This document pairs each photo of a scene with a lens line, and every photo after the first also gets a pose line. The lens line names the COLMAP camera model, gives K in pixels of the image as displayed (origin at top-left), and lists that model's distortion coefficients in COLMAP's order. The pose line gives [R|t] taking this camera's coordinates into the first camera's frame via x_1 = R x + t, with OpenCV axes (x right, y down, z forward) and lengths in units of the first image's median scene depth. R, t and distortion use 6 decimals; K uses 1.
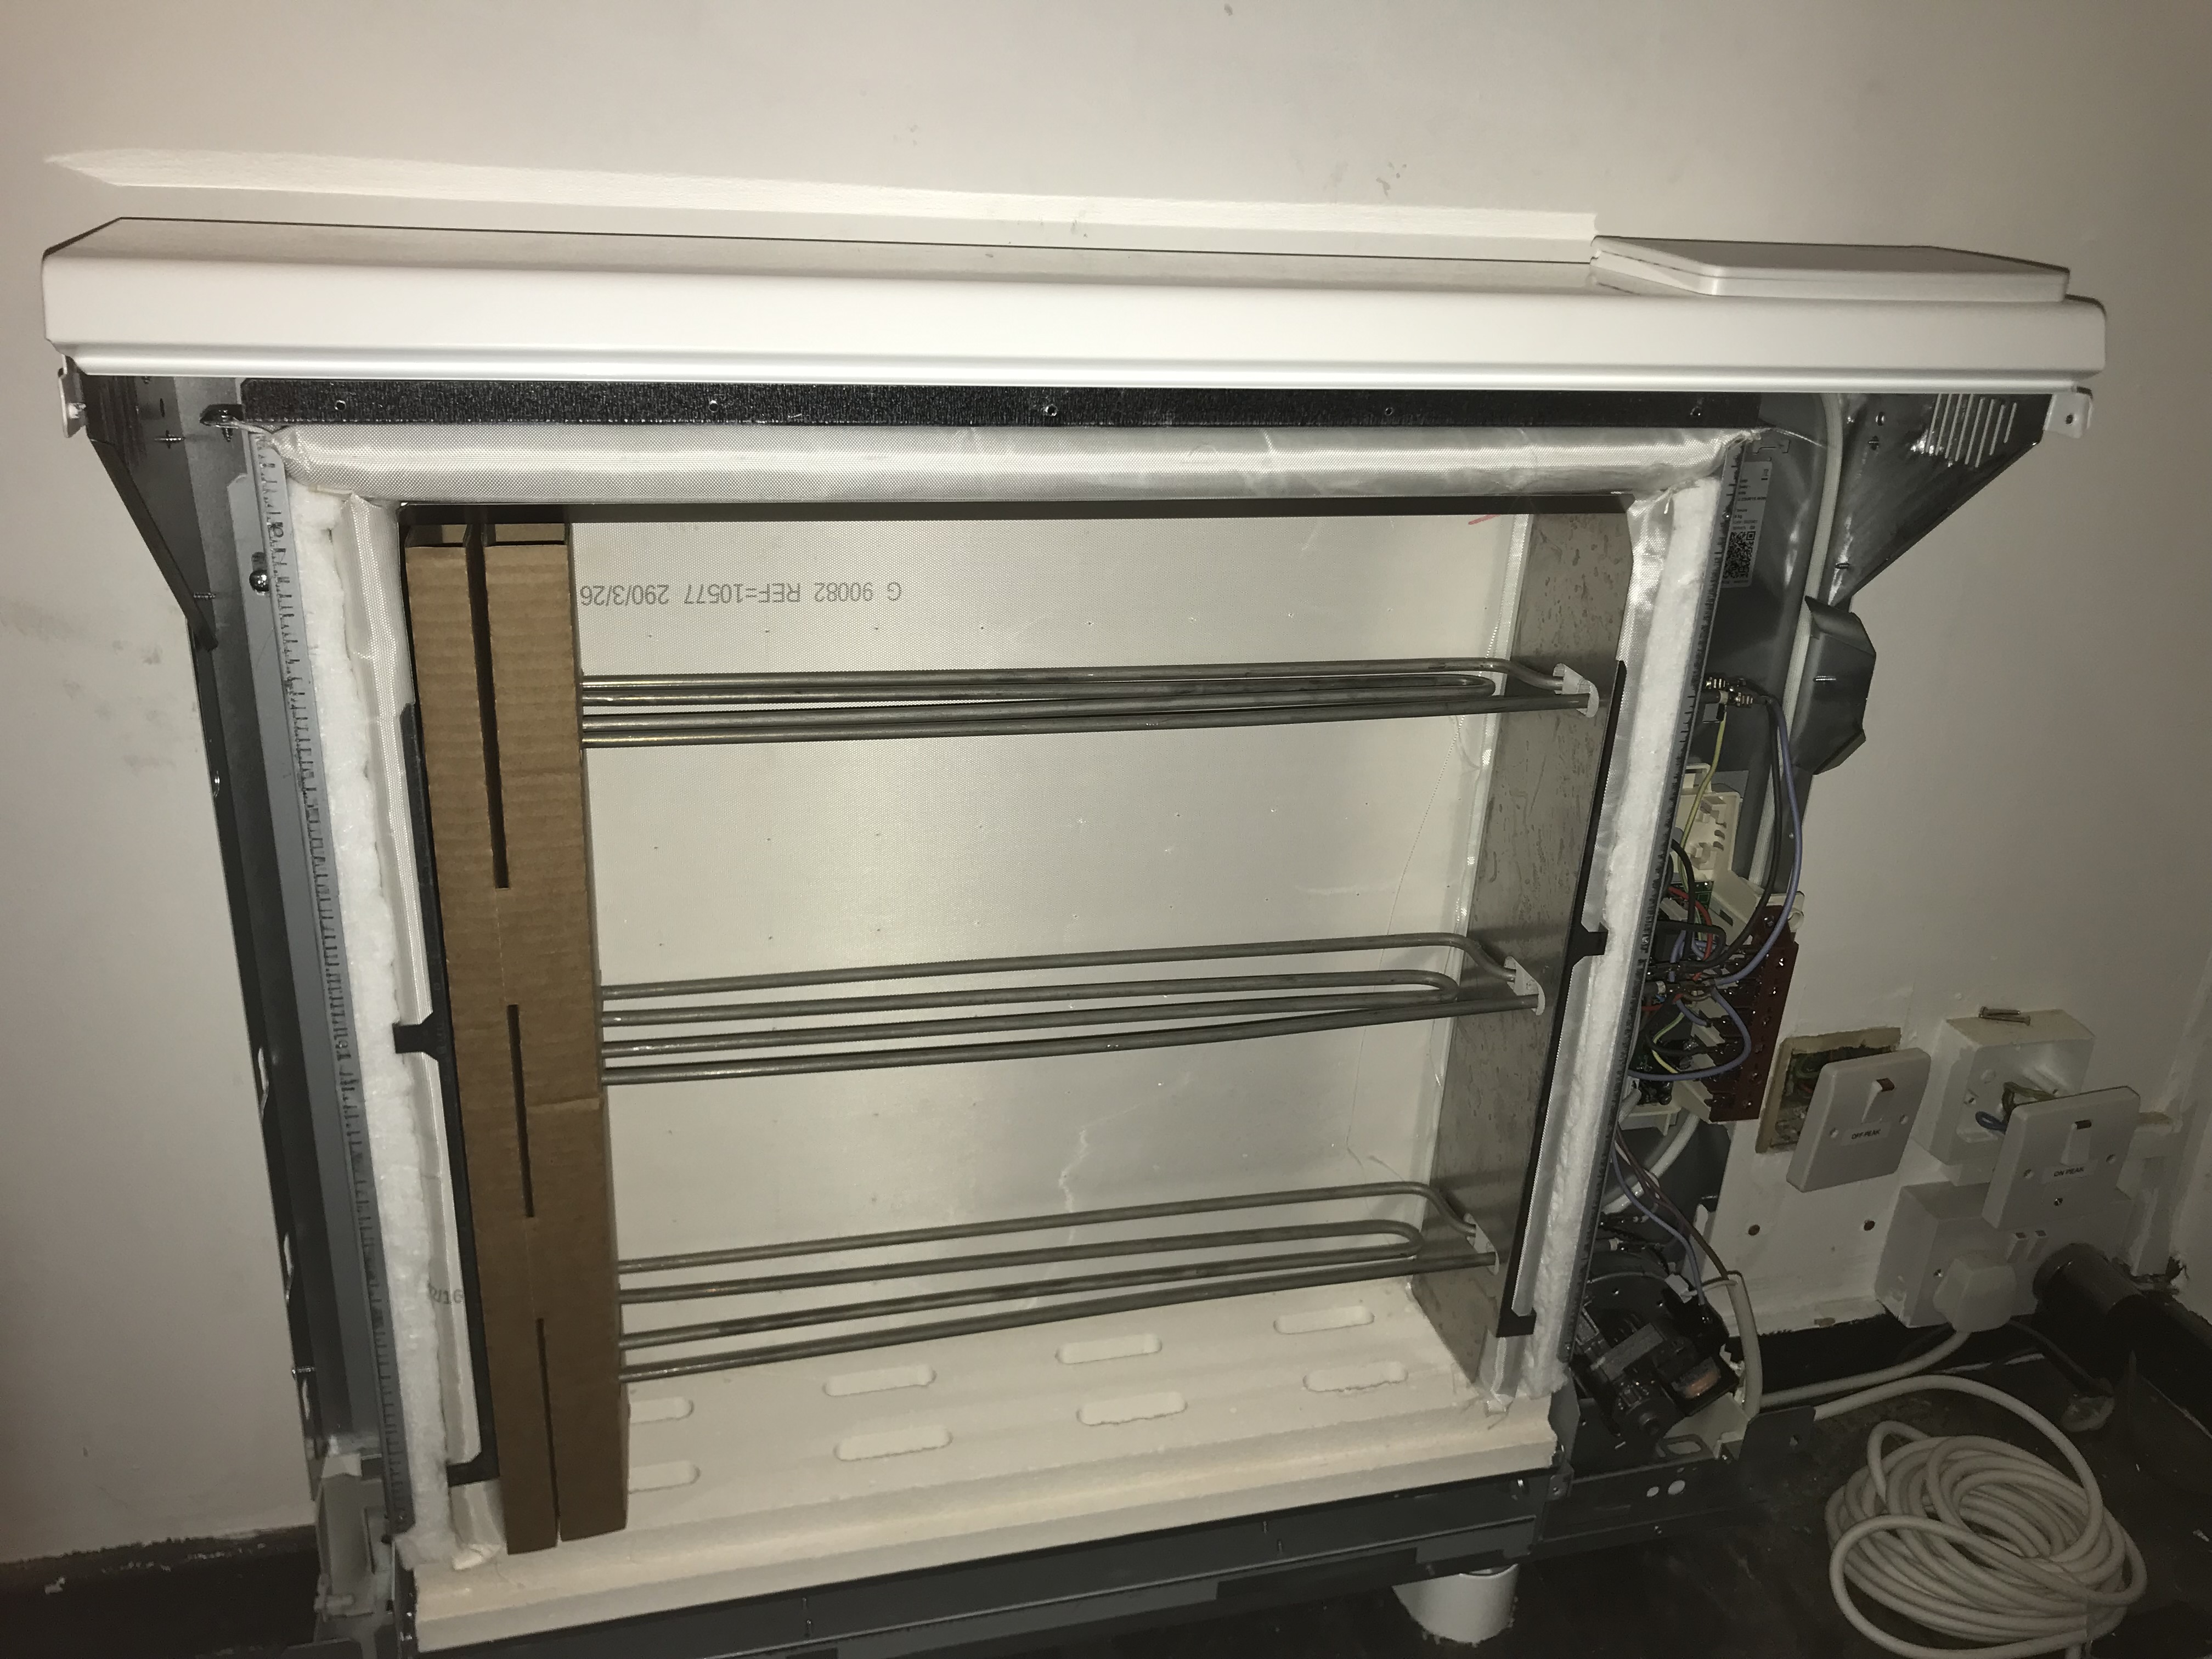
lens RADIAL K [[1884.9, 0, 1106.0], [0, 1884.9, 829.5], [0, 0, 1]] dist [-0.006561, 0.020975]
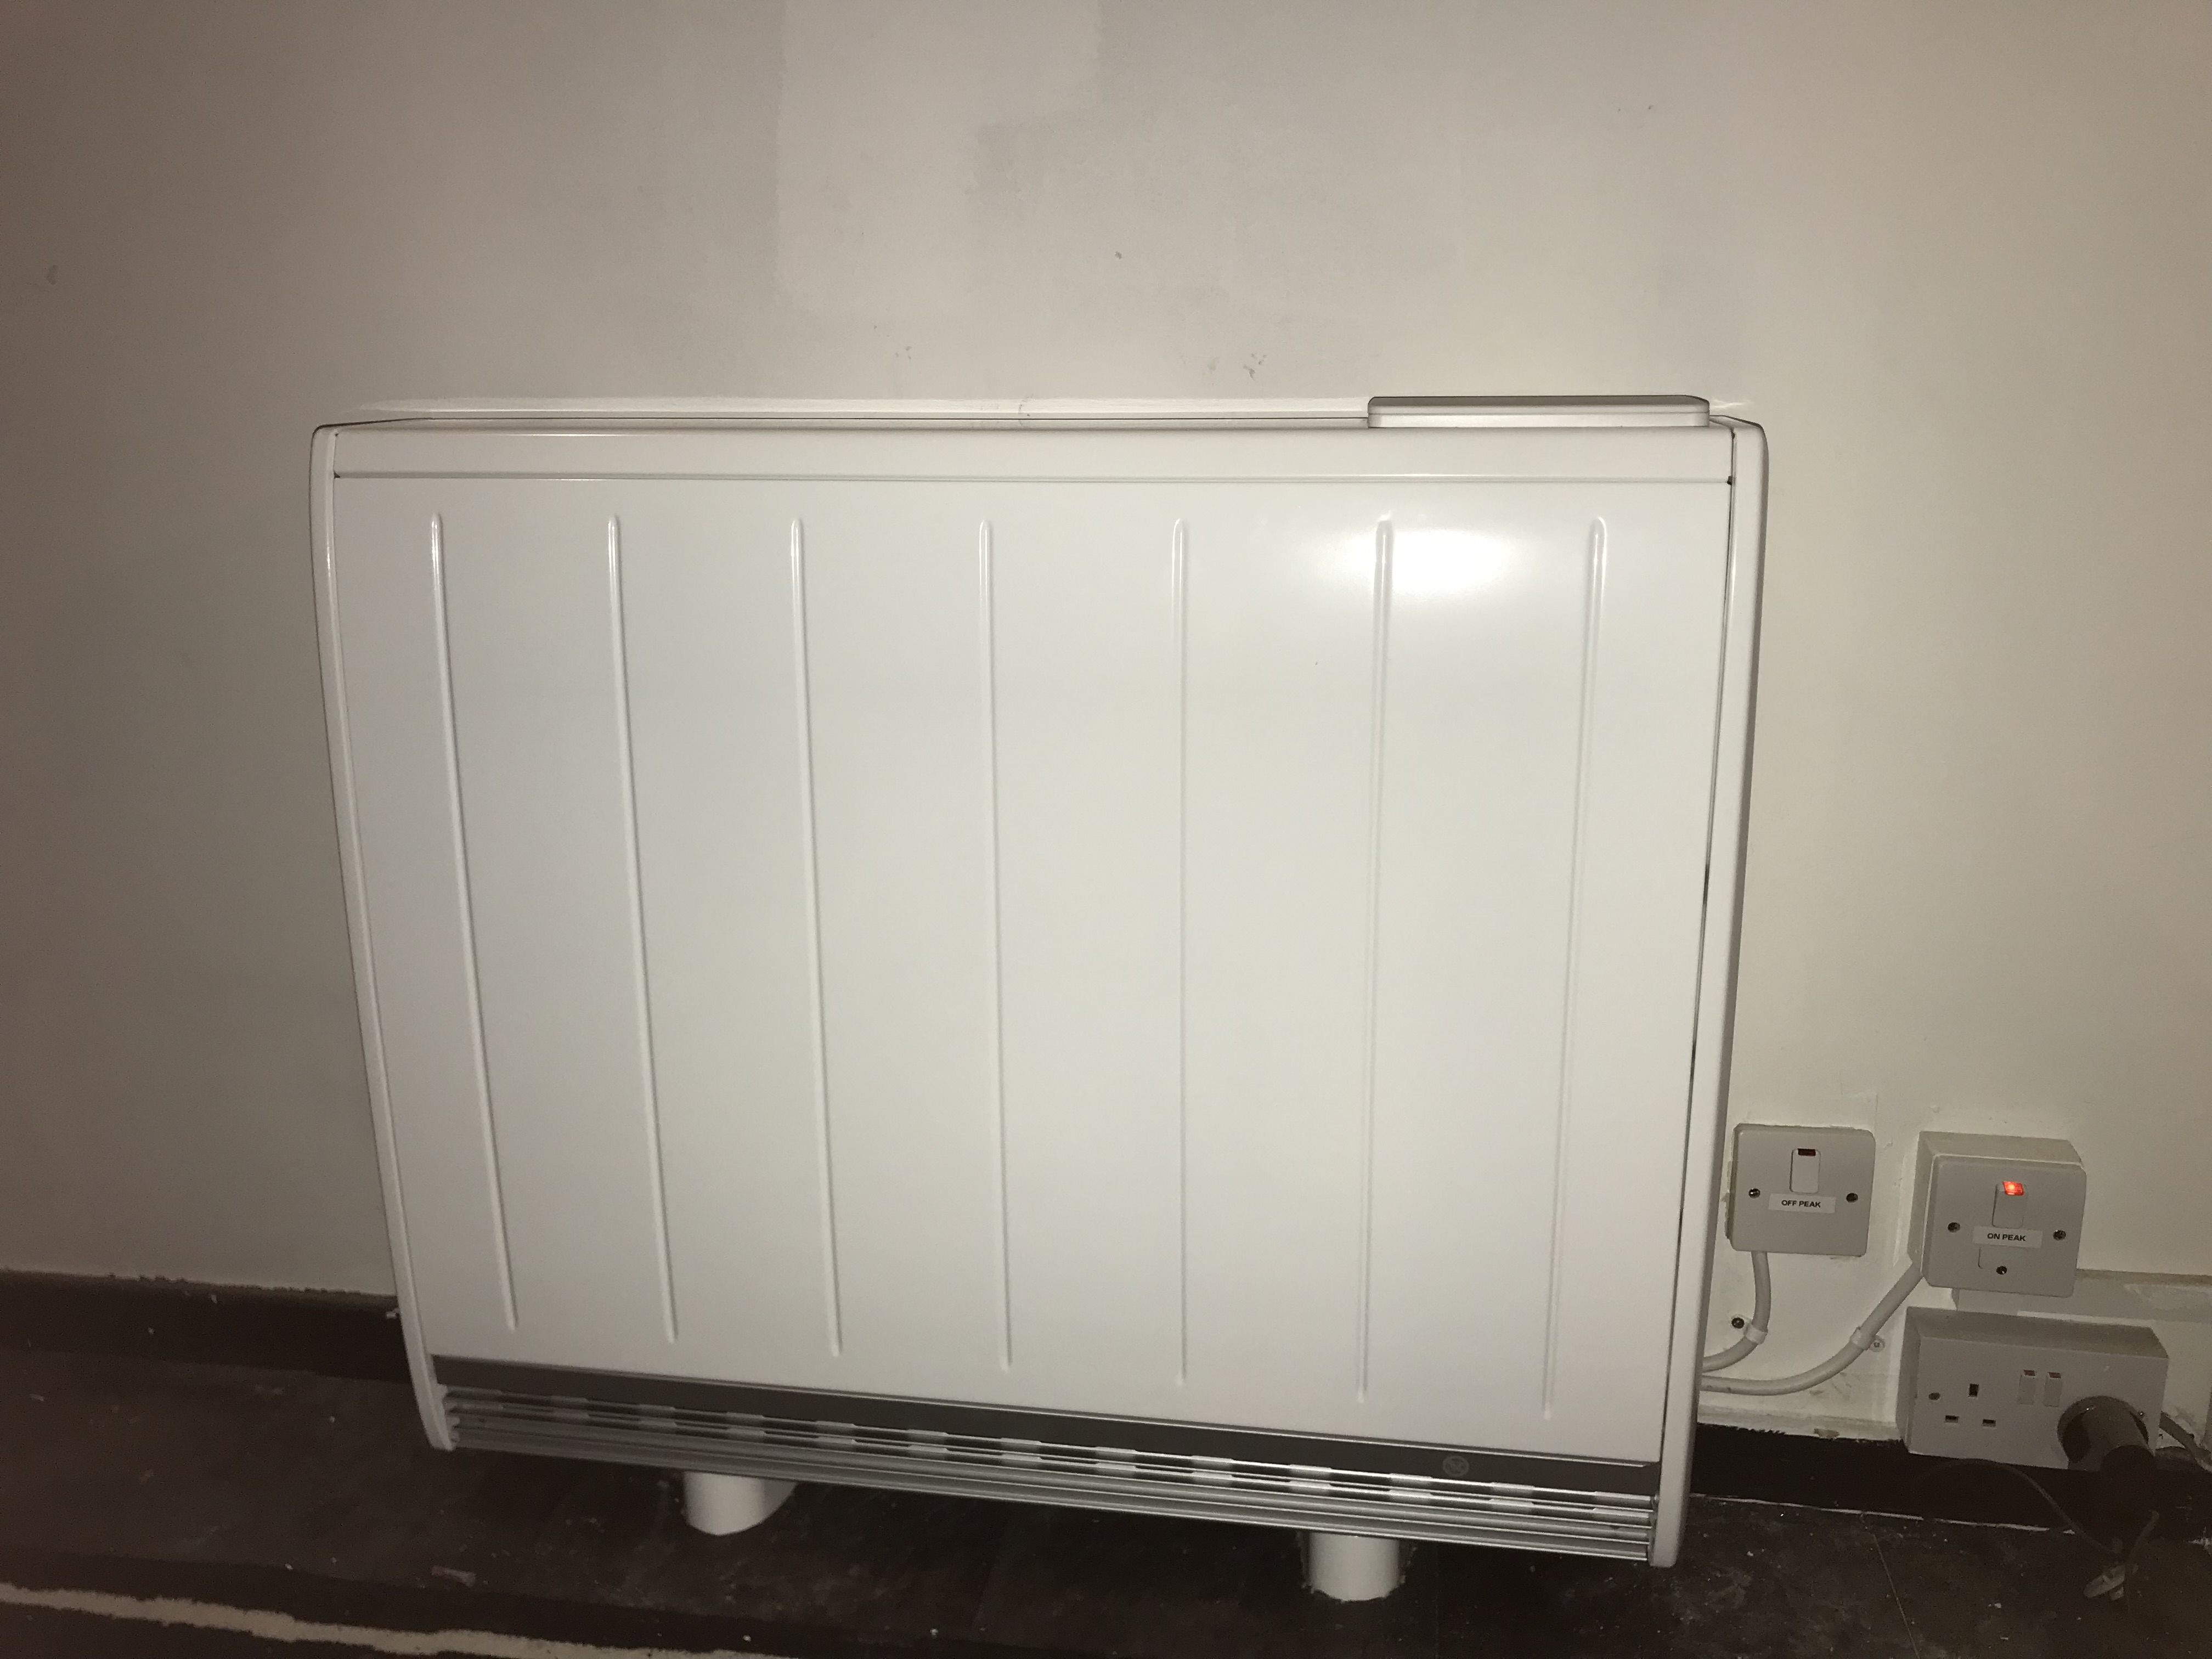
lens RADIAL K [[1884.9, 0, 1106.0], [0, 1884.9, 829.5], [0, 0, 1]] dist [-0.006561, 0.020975]
pose [[0.902780, 0.047910, -0.427425, 0.646687], [-0.114136, 0.984833, -0.130682, 0.167987], [0.414681, 0.166762, 0.894556, -0.191065]]
